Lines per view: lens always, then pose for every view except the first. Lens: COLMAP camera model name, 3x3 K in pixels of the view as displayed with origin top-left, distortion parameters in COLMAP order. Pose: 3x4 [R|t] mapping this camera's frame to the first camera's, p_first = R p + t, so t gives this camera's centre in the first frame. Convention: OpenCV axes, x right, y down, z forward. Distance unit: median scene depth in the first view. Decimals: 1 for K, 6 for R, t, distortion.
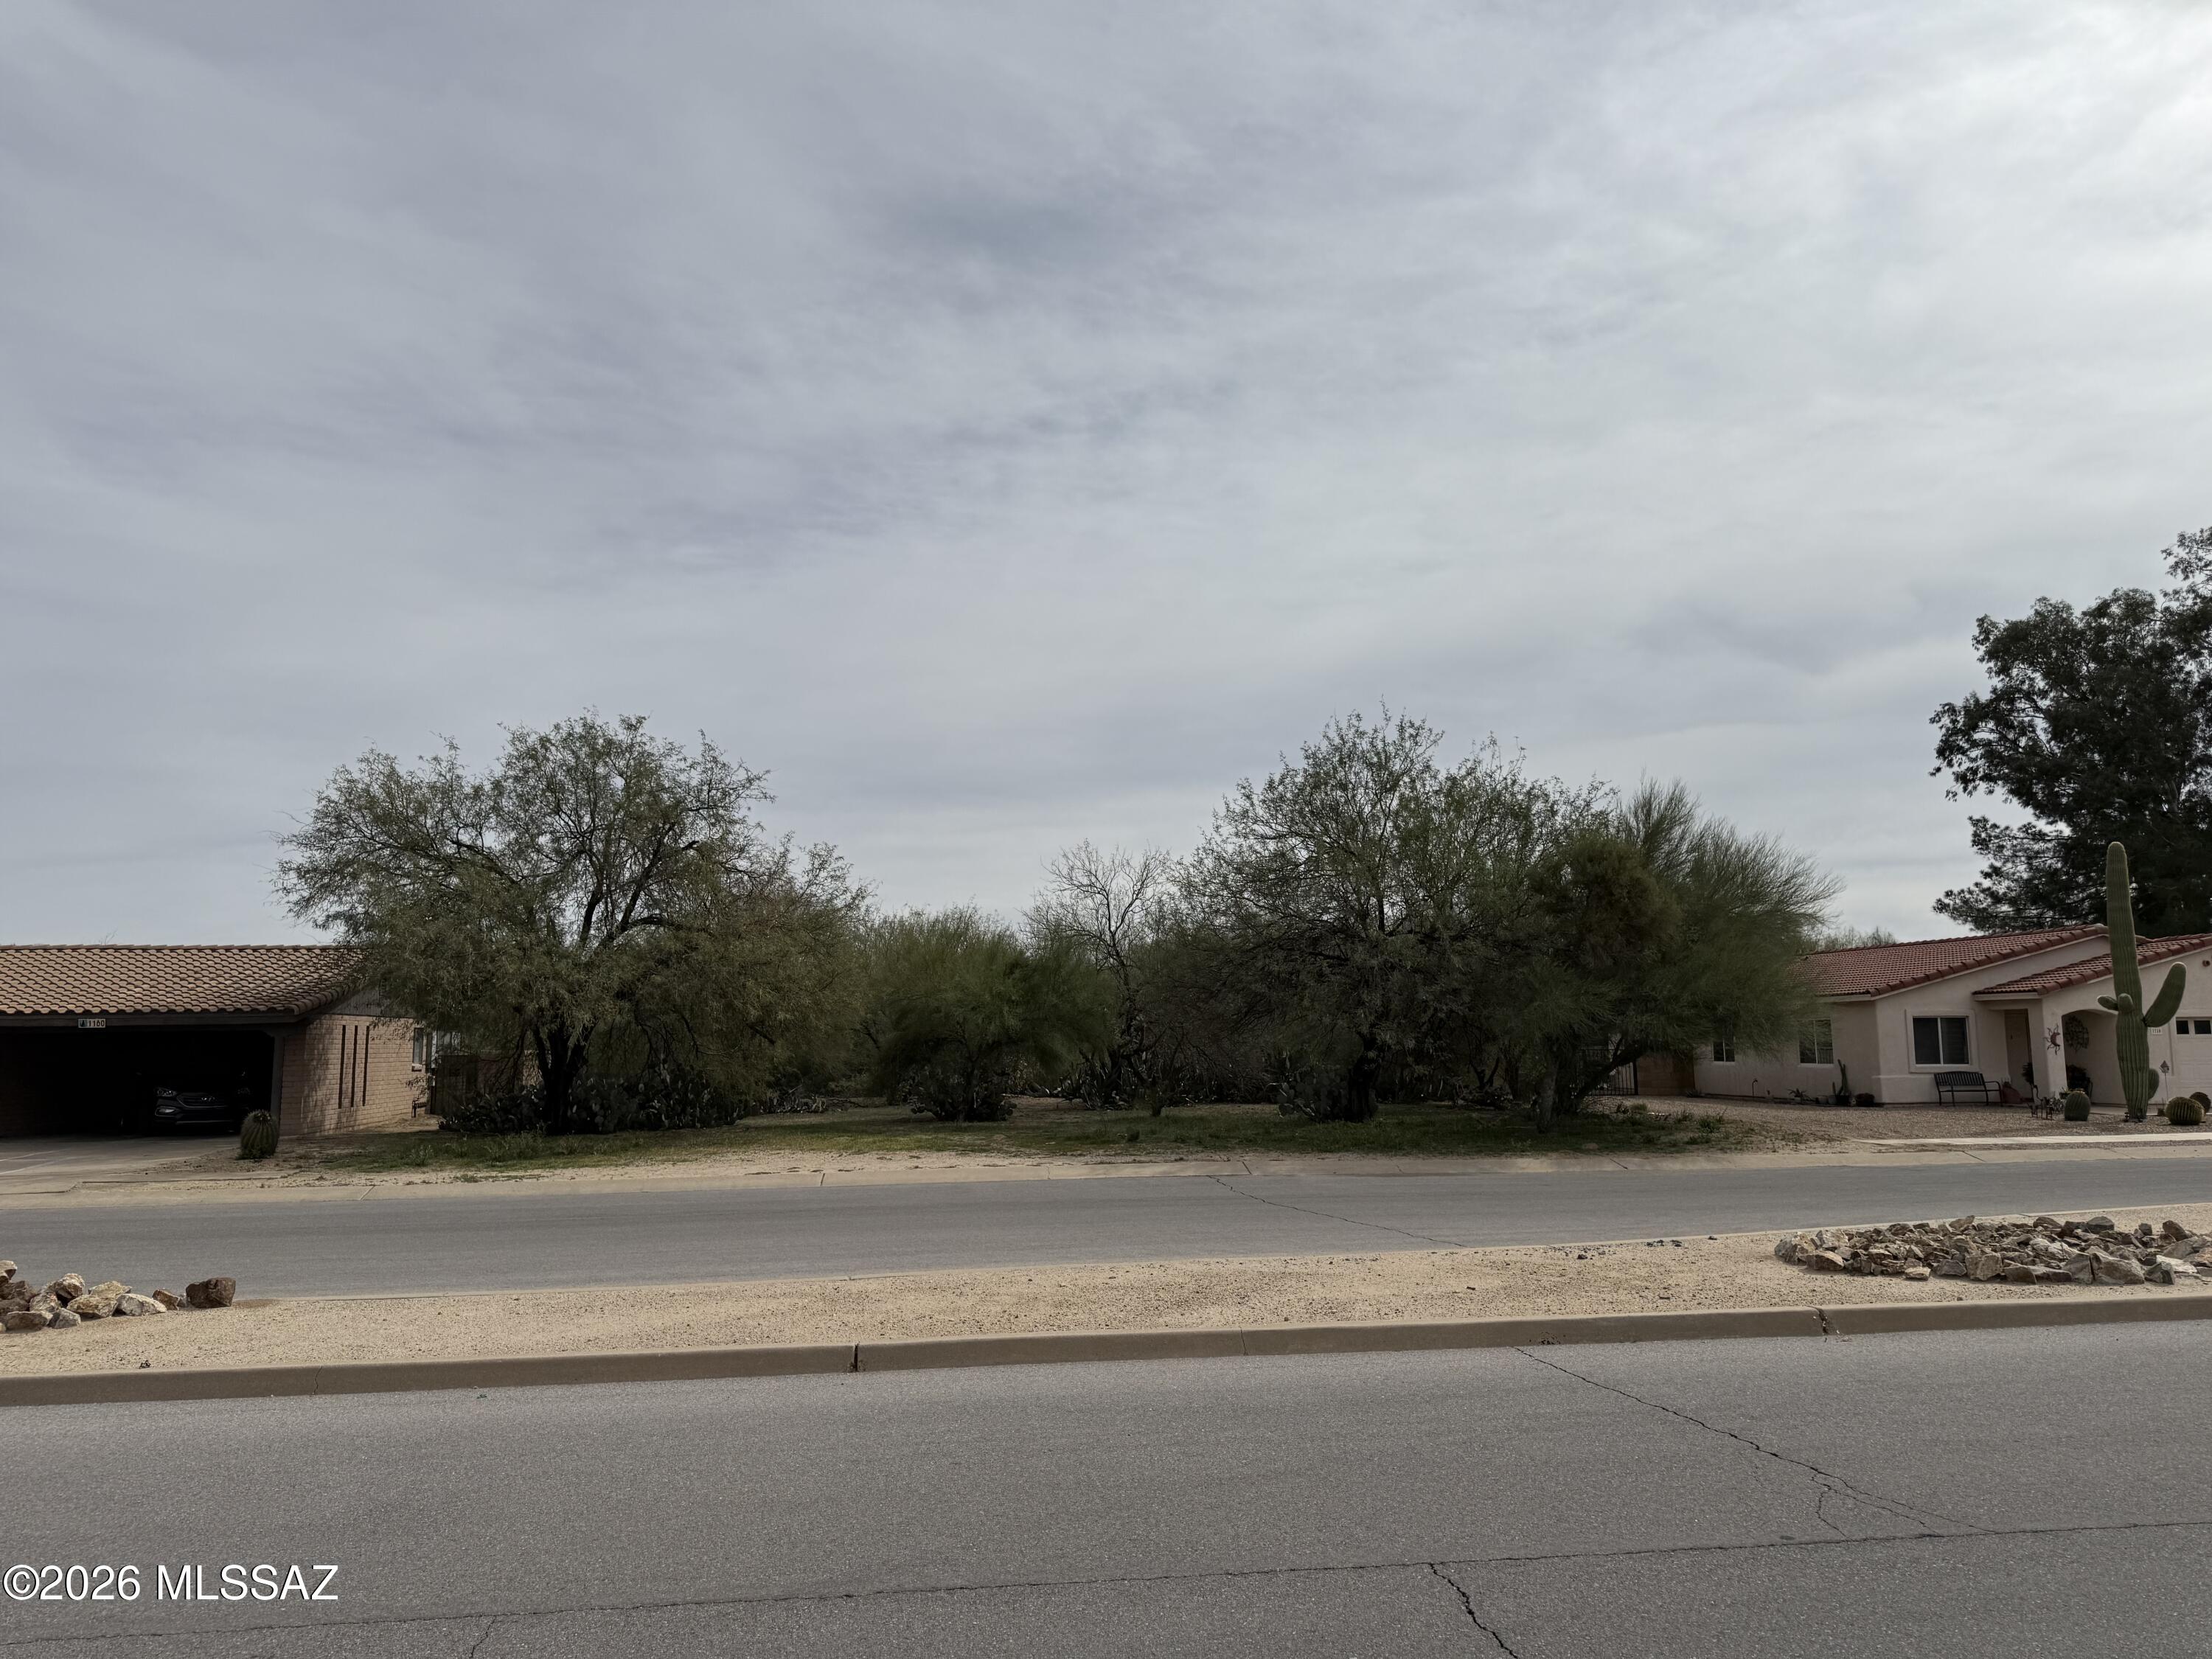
lens RADIAL K [[1580.2, 0, 1107.9], [0, 1580.2, 812.8], [0, 0, 1]] dist [0.070723, -0.084476]
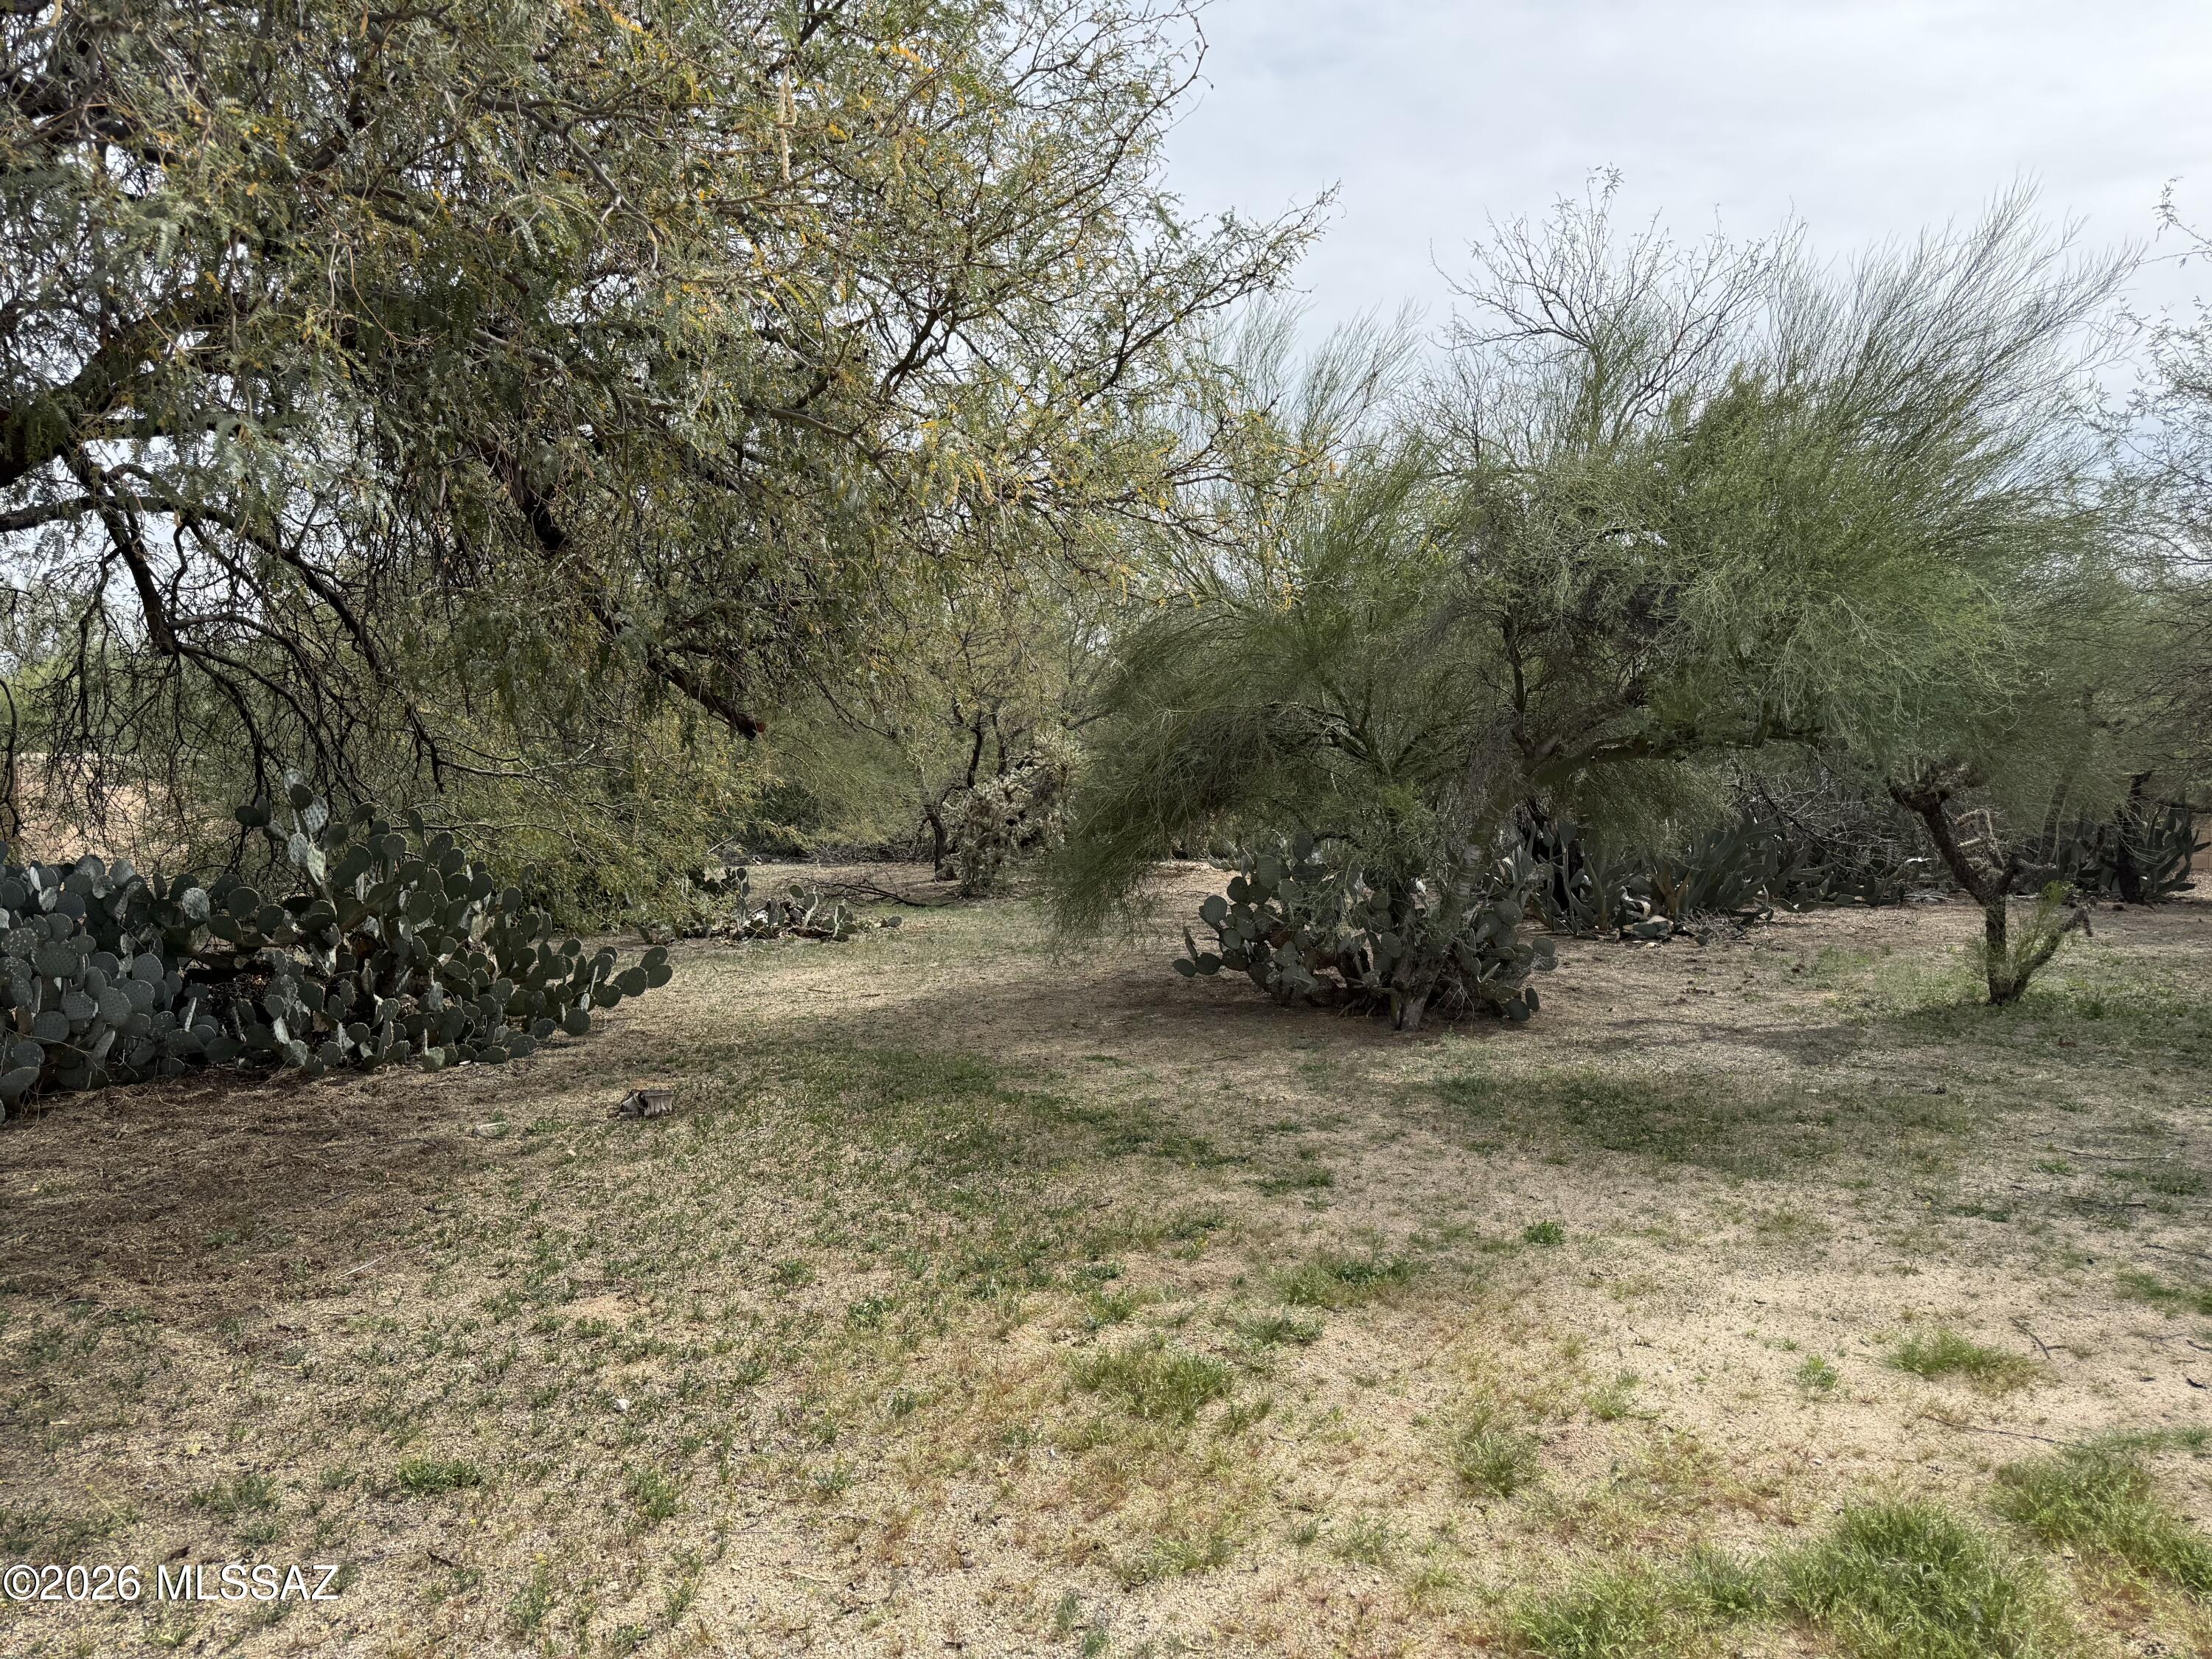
lens RADIAL K [[1580.2, 0, 1100.6], [0, 1580.2, 834.6], [0, 0, 1]] dist [0.070723, -0.084476]
pose [[0.995440, 0.006779, 0.095148, -0.185510], [-0.024536, 0.982106, 0.186723, 0.117879], [-0.092180, -0.188207, 0.977794, 0.783888]]
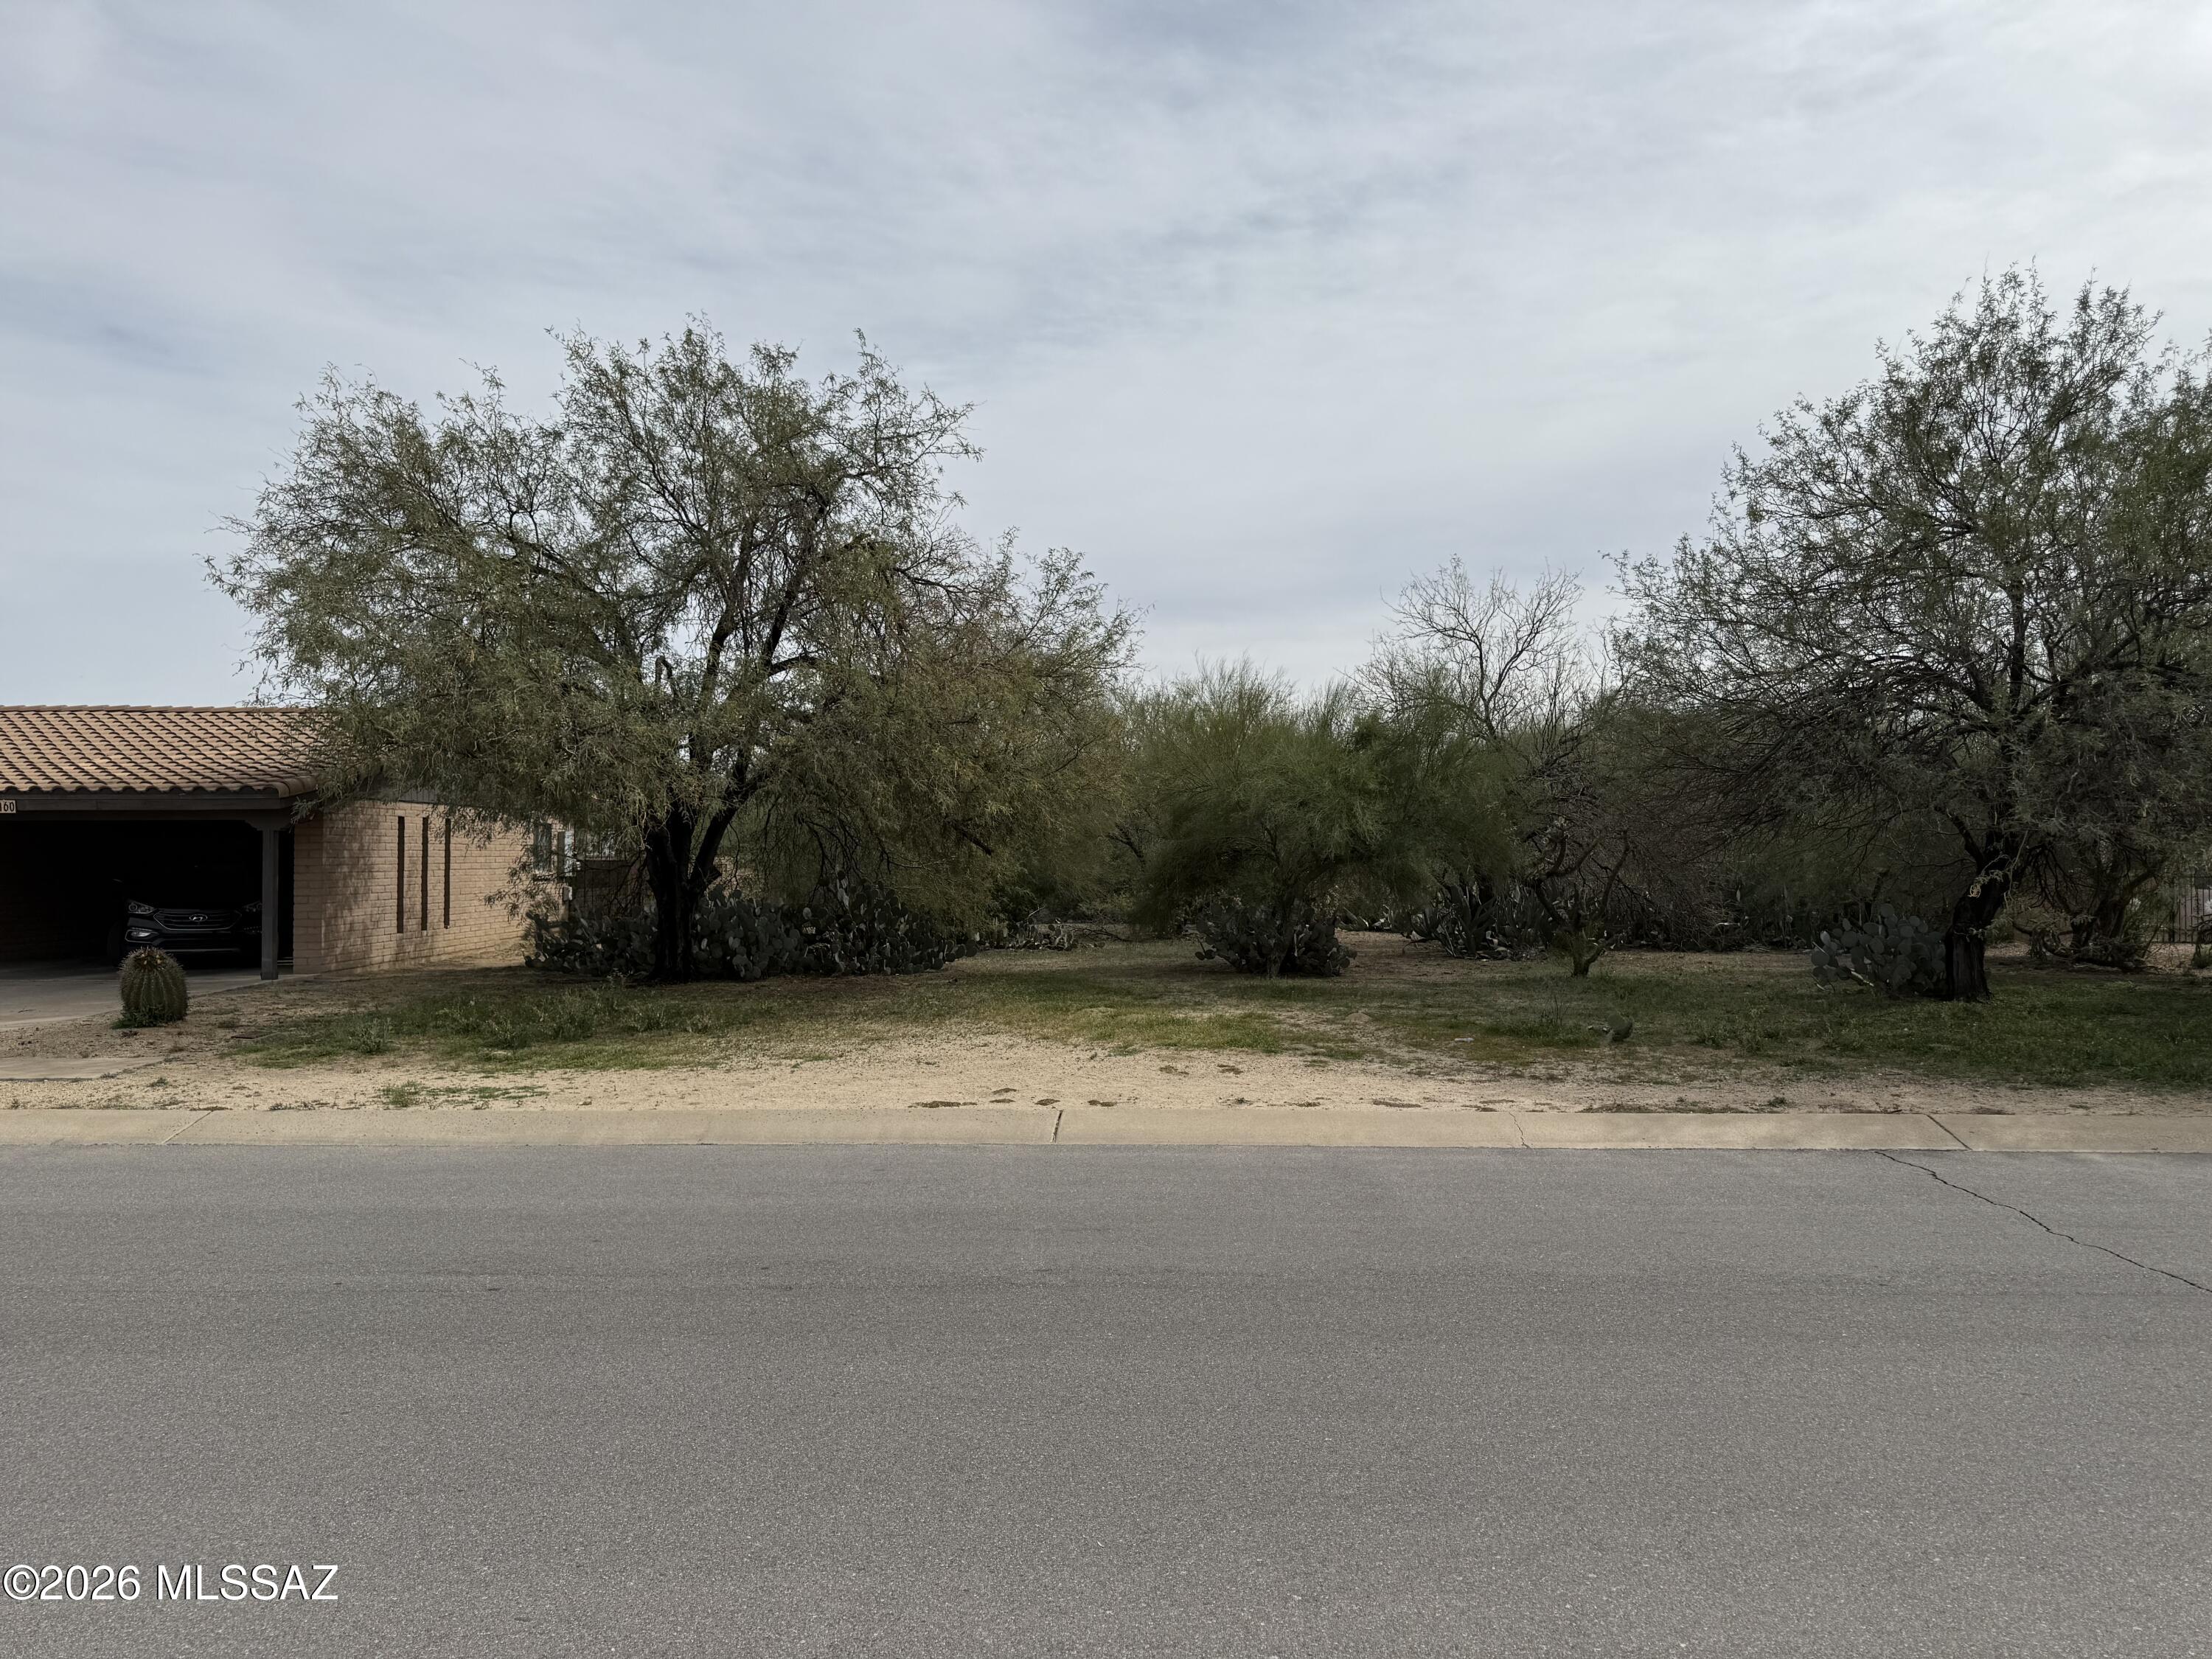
lens RADIAL K [[1580.2, 0, 1088.8], [0, 1580.2, 820.0], [0, 0, 1]] dist [0.070723, -0.084476]
pose [[0.988642, 0.011133, -0.149877, -0.073182], [0.006994, 0.992764, 0.119880, 0.053321], [0.150127, -0.119567, 0.981410, 0.364484]]
